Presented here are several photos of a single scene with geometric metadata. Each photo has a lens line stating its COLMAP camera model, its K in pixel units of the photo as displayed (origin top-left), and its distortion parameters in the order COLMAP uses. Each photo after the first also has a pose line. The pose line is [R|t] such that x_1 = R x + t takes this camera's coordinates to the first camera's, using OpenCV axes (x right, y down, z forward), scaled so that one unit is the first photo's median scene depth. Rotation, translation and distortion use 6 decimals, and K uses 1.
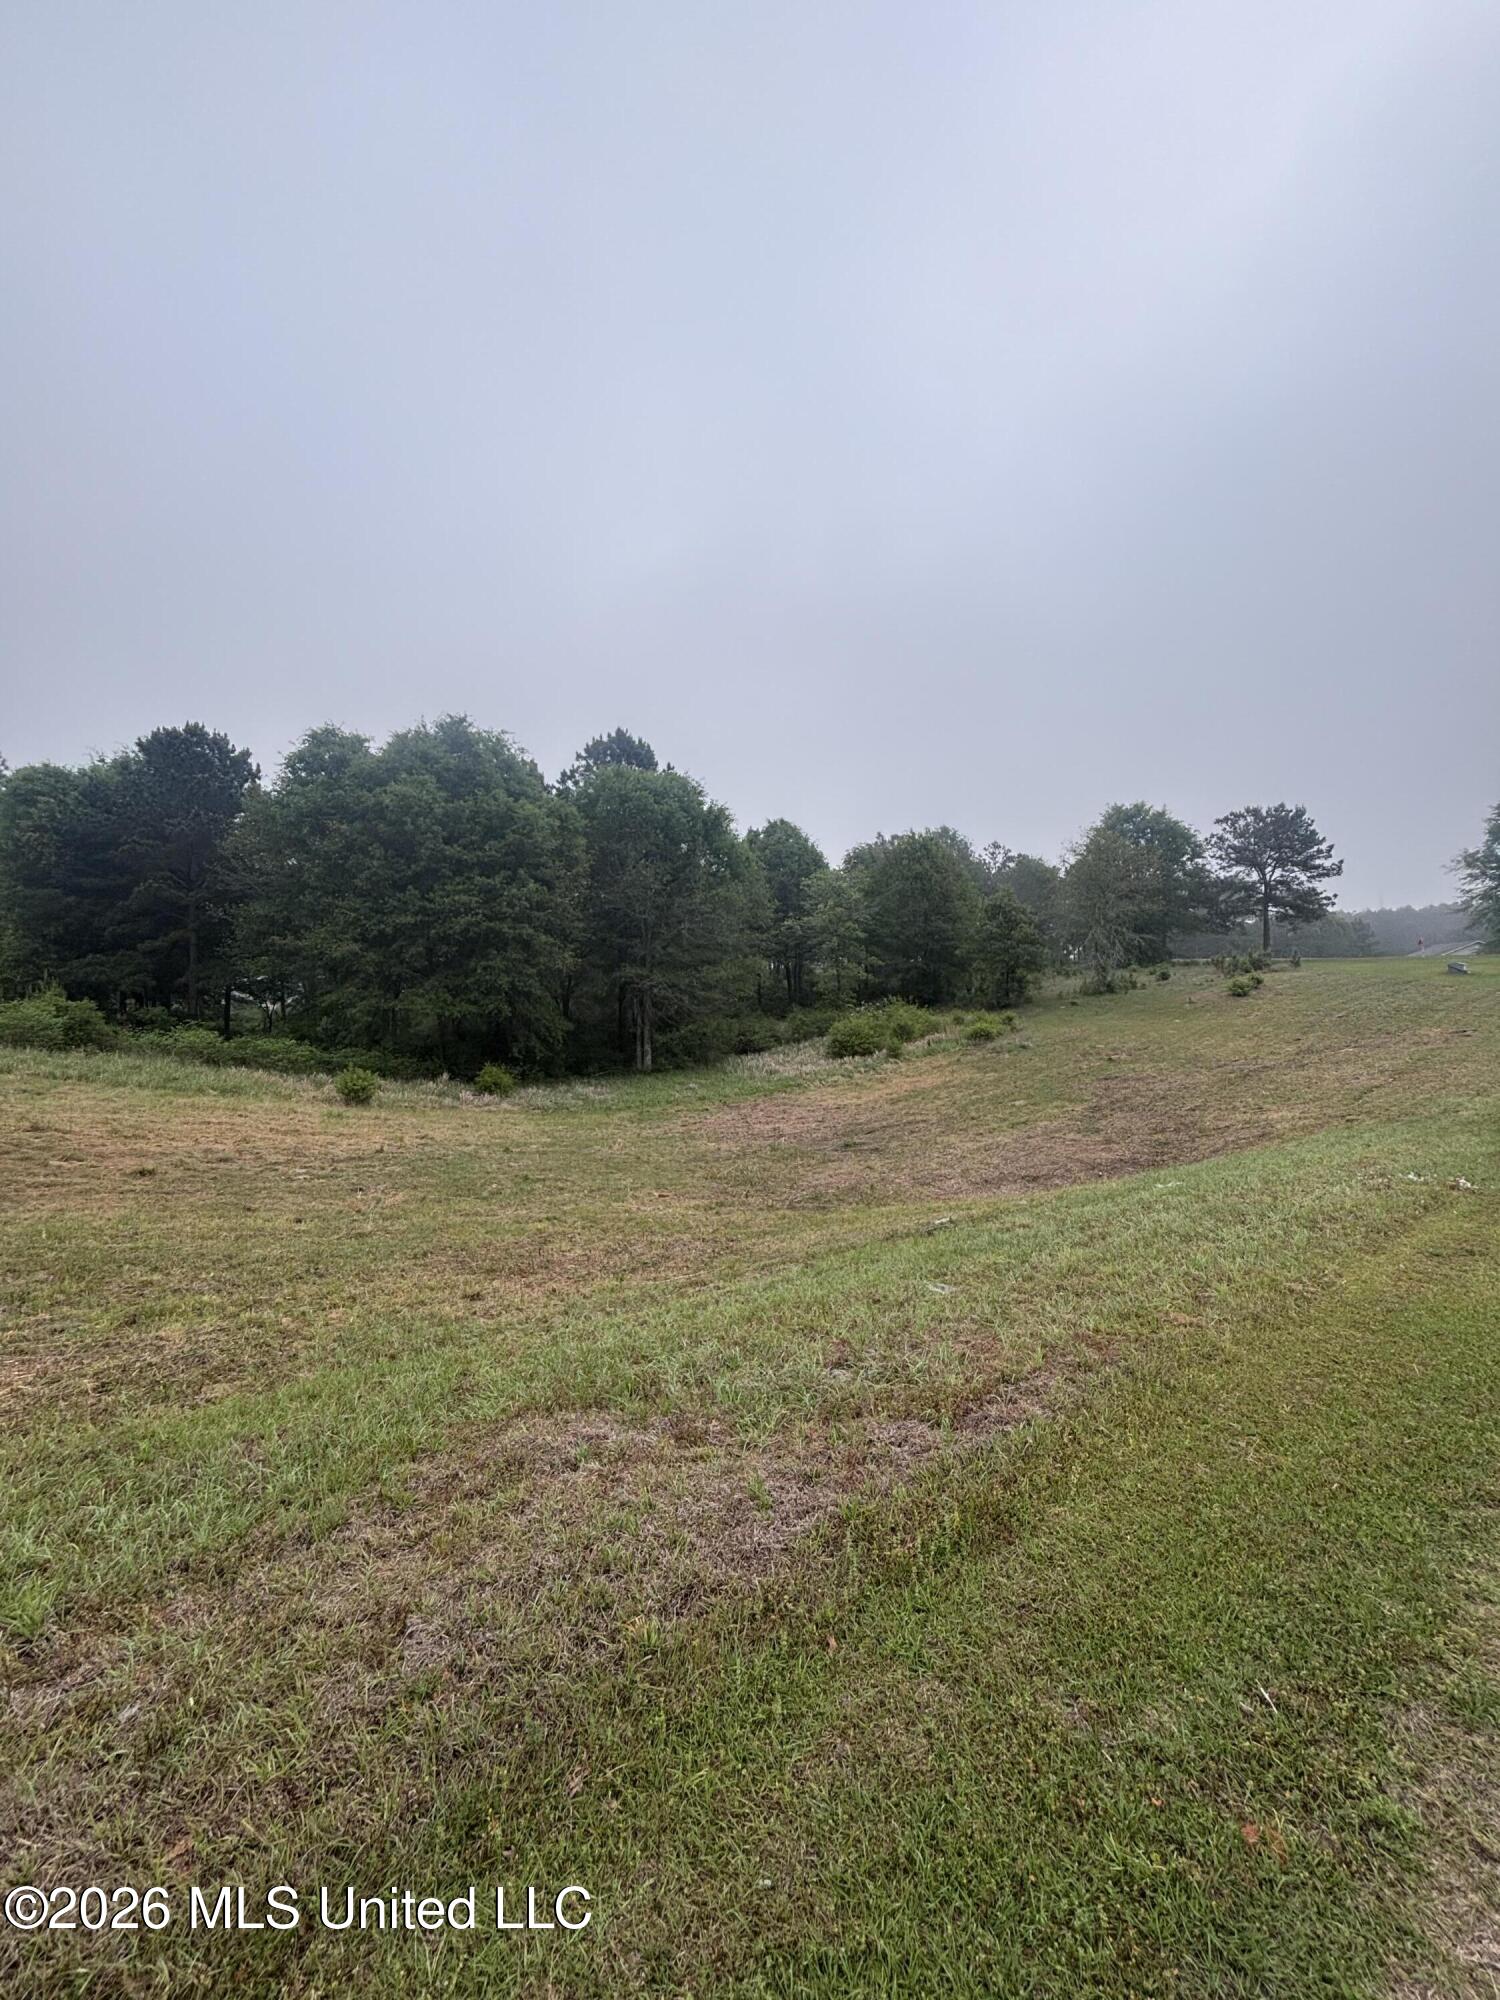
lens RADIAL K [[802.1, 0, 754.9], [0, 802.1, 1006.0], [0, 0, 1]] dist [-0.001235, 0.000034]
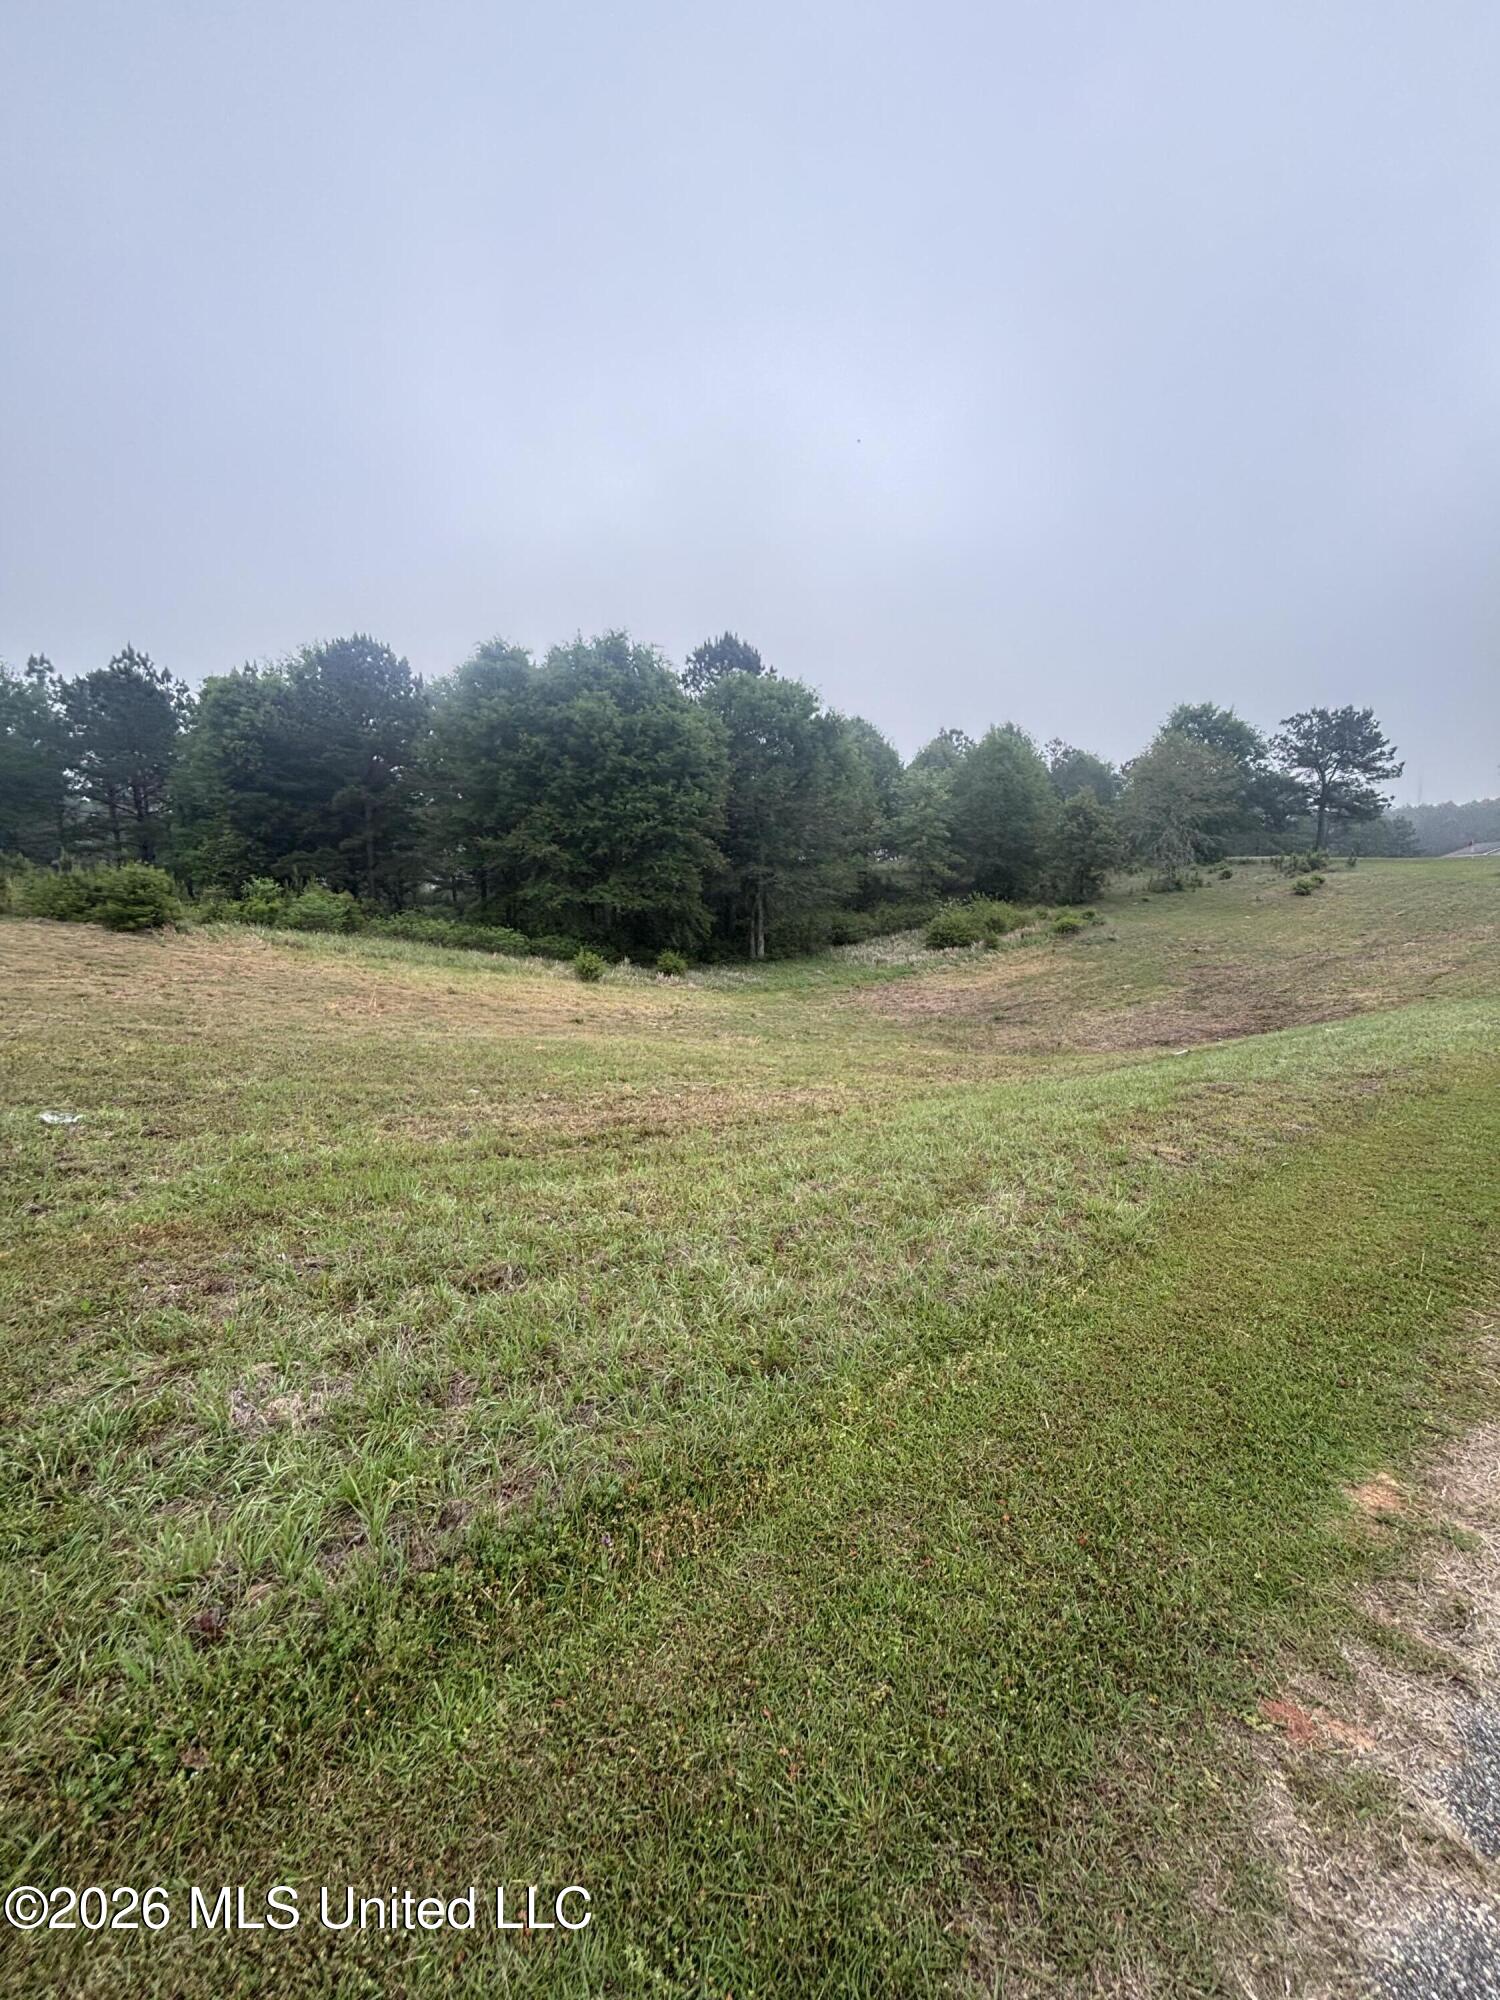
lens RADIAL K [[802.1, 0, 763.5], [0, 802.1, 1000.8], [0, 0, 1]] dist [-0.001235, 0.000034]
pose [[0.999930, 0.008068, -0.008603, -0.175890], [-0.006911, 0.991893, 0.126886, -0.003913], [0.009557, -0.126818, 0.991880, -0.160230]]
